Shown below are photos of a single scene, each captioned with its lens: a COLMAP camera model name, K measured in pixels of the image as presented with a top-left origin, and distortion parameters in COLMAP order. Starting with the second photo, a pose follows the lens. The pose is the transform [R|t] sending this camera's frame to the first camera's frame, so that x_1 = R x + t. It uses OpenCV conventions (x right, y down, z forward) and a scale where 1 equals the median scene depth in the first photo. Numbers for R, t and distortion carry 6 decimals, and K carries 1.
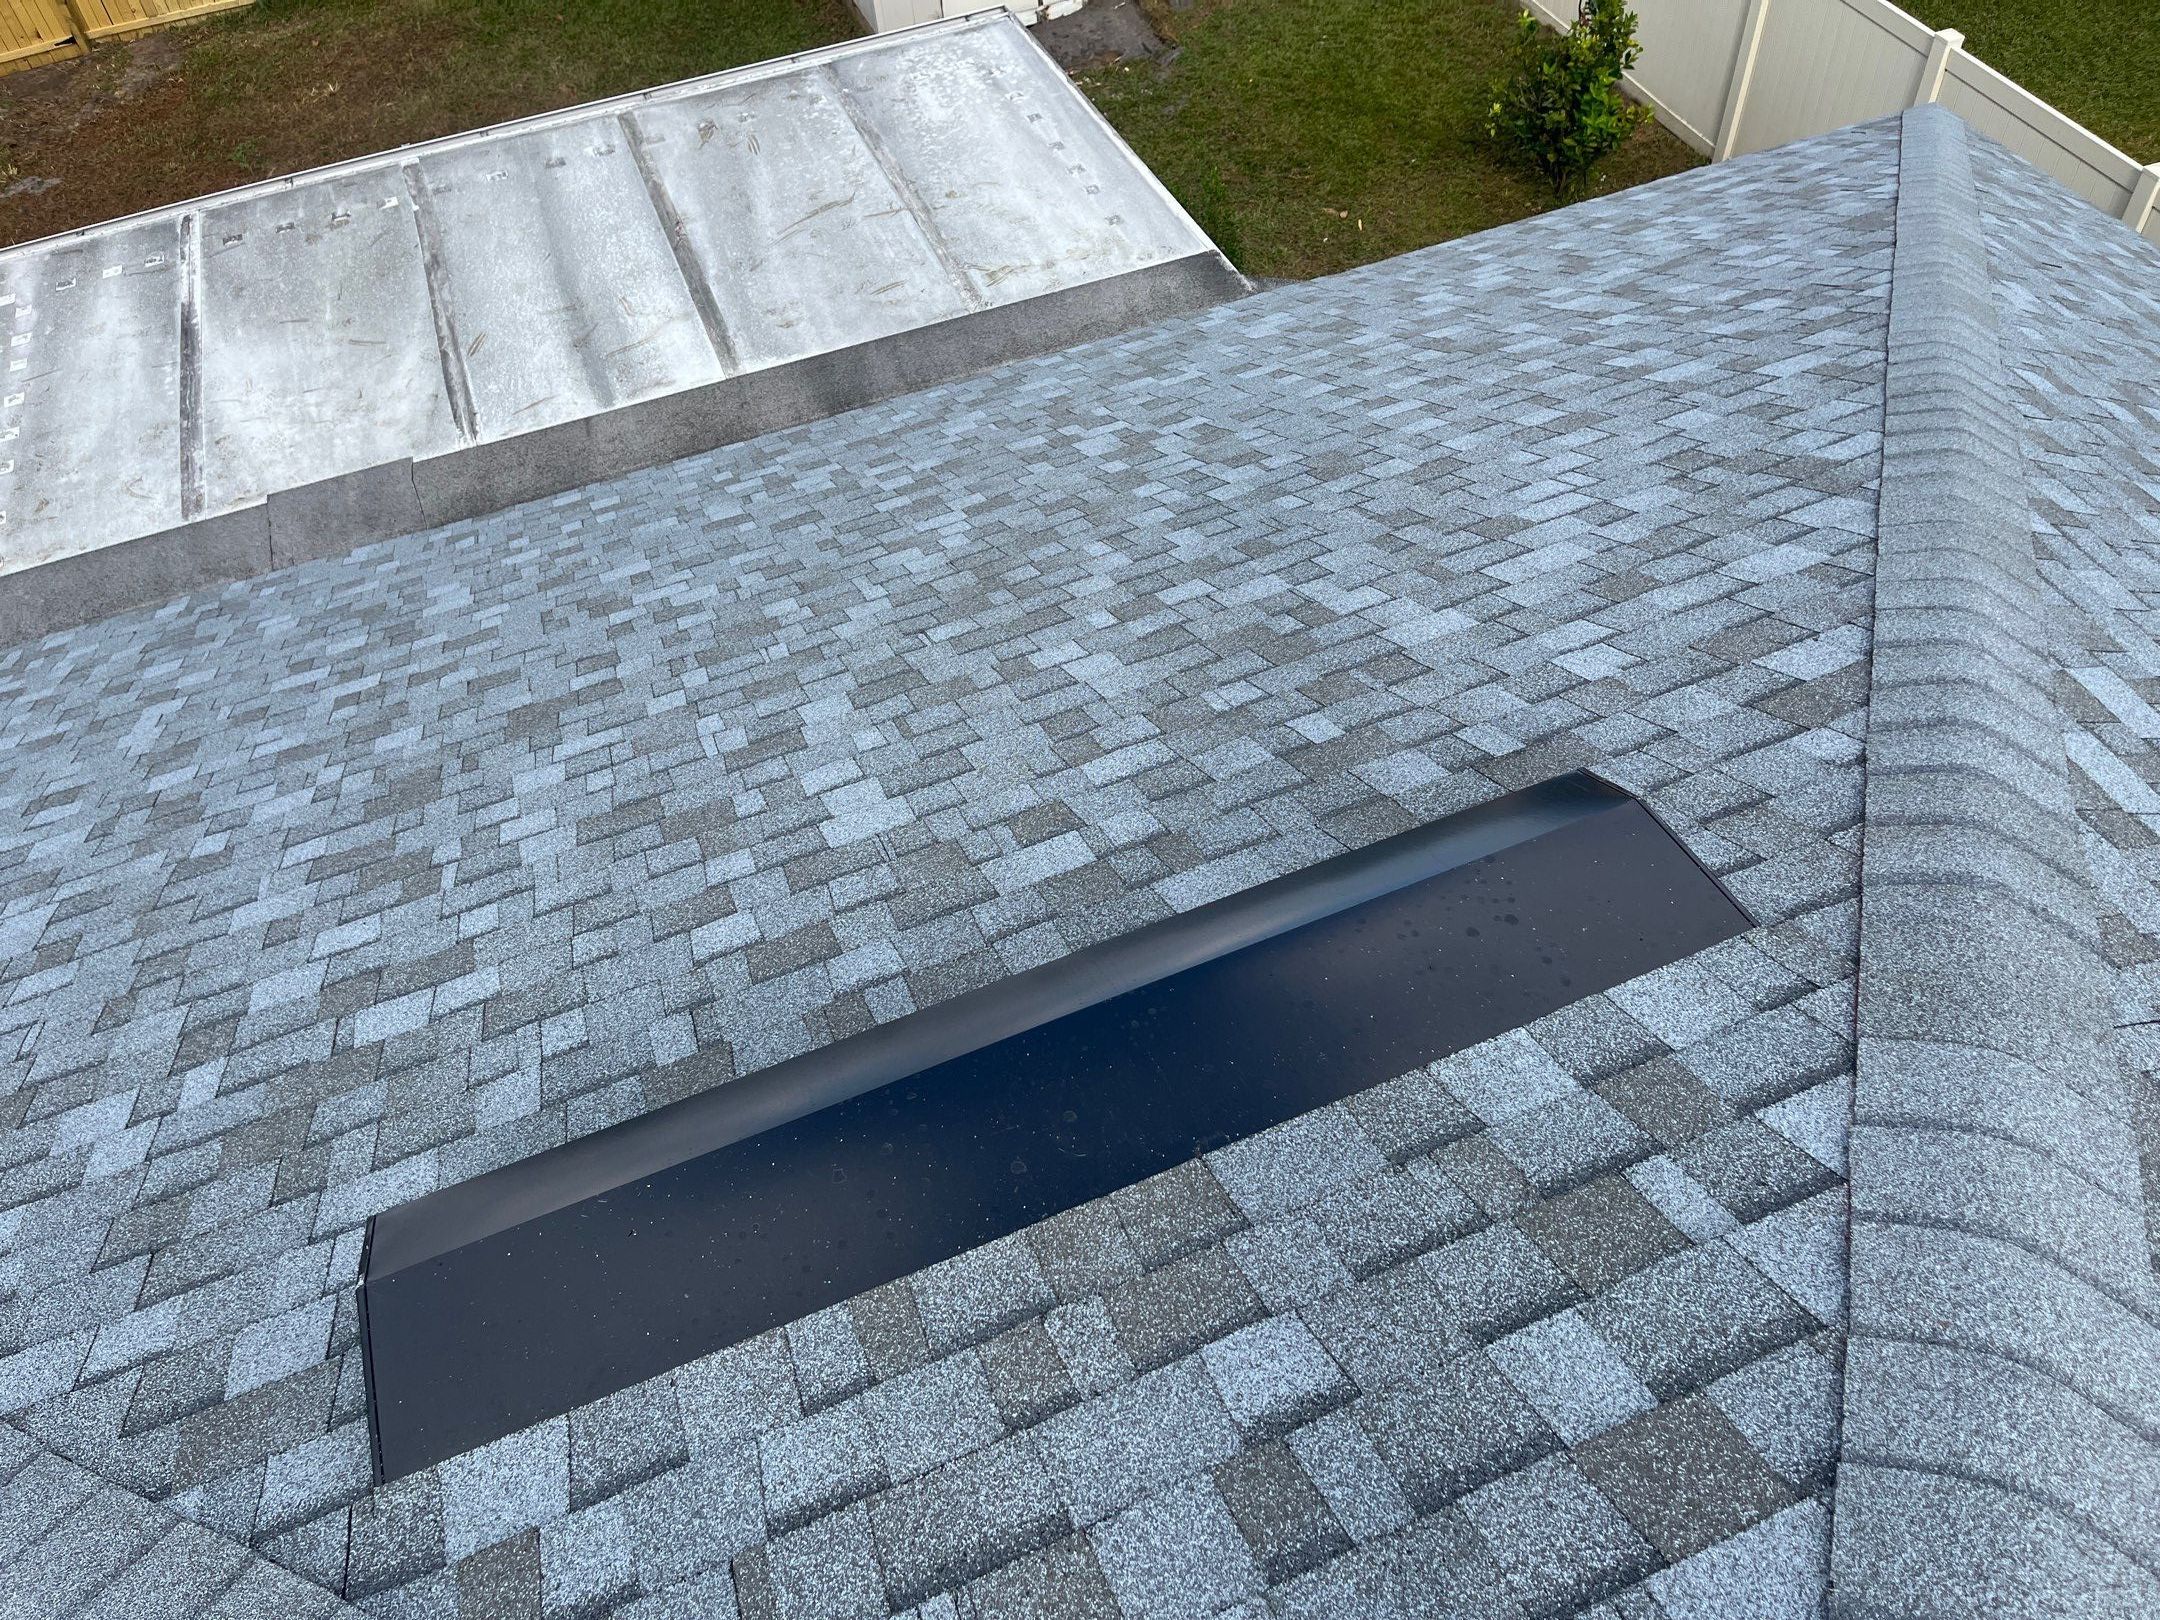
lens RADIAL K [[1725.6, 0, 1080.0], [0, 1725.6, 810.0], [0, 0, 1]] dist [0.021916, -0.003758]
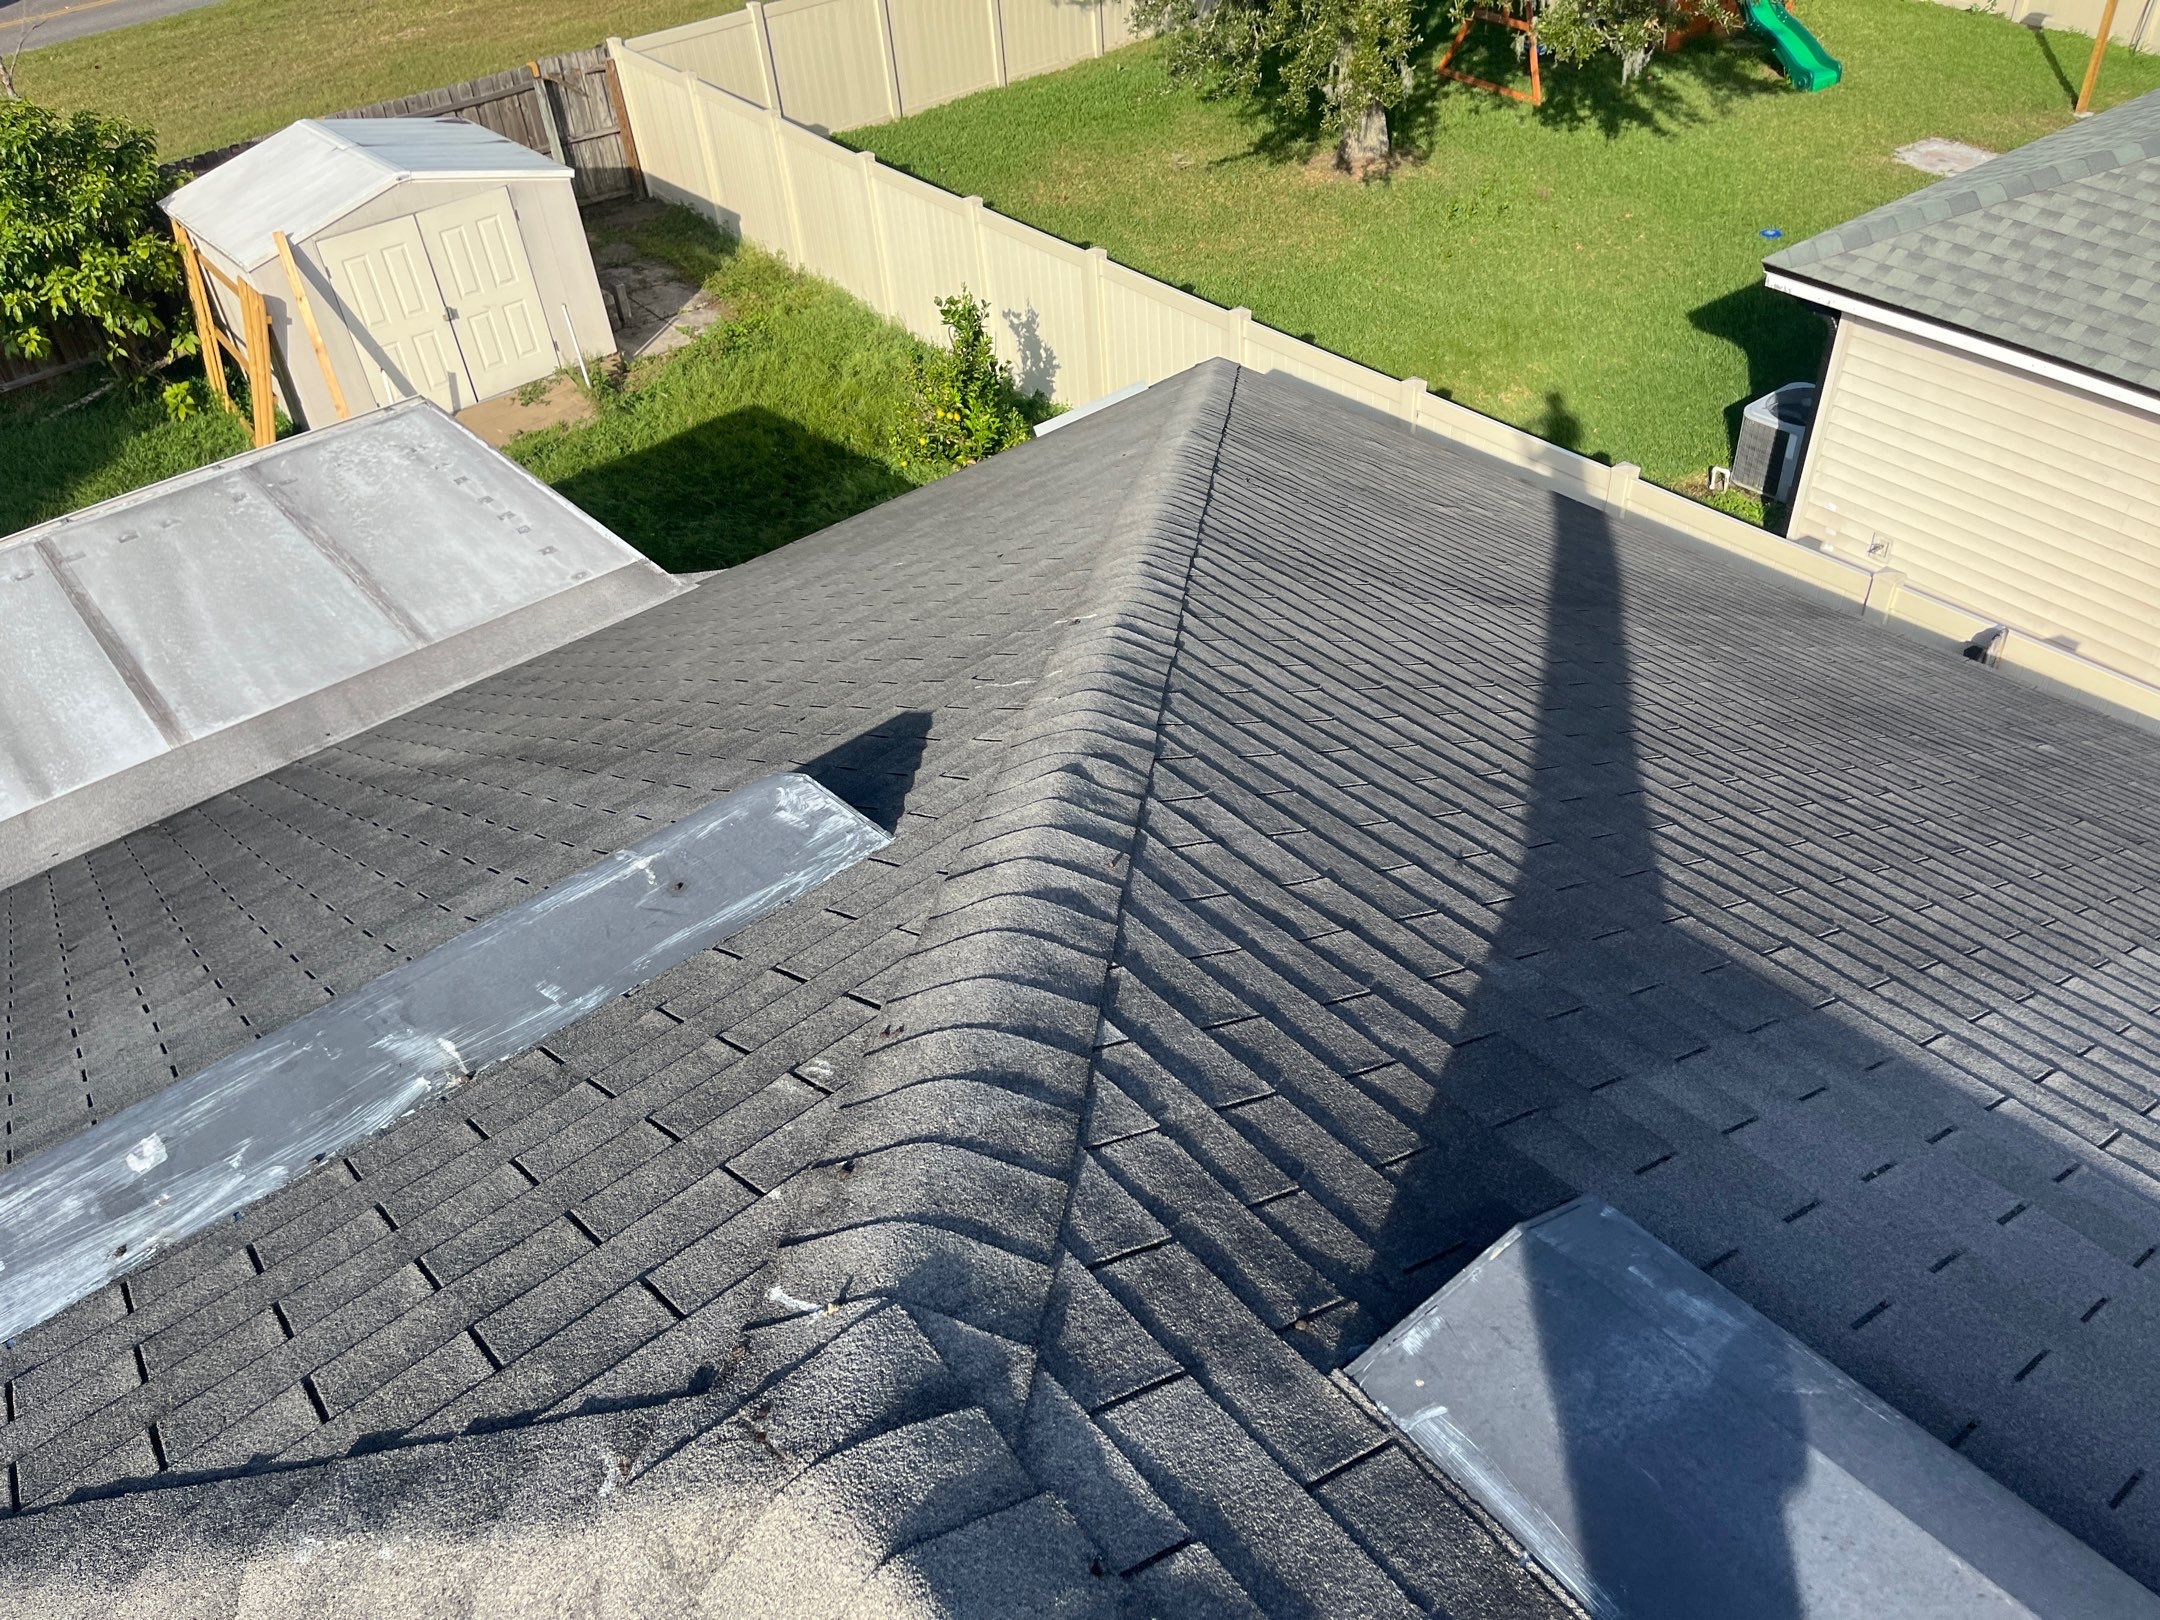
lens RADIAL K [[1725.6, 0, 1080.0], [0, 1725.6, 810.0], [0, 0, 1]] dist [0.021916, -0.003758]
pose [[0.951265, -0.205291, 0.230111, 0.052420], [0.246725, 0.954312, -0.168568, 0.075412], [-0.184992, 0.217126, 0.958454, -0.061253]]
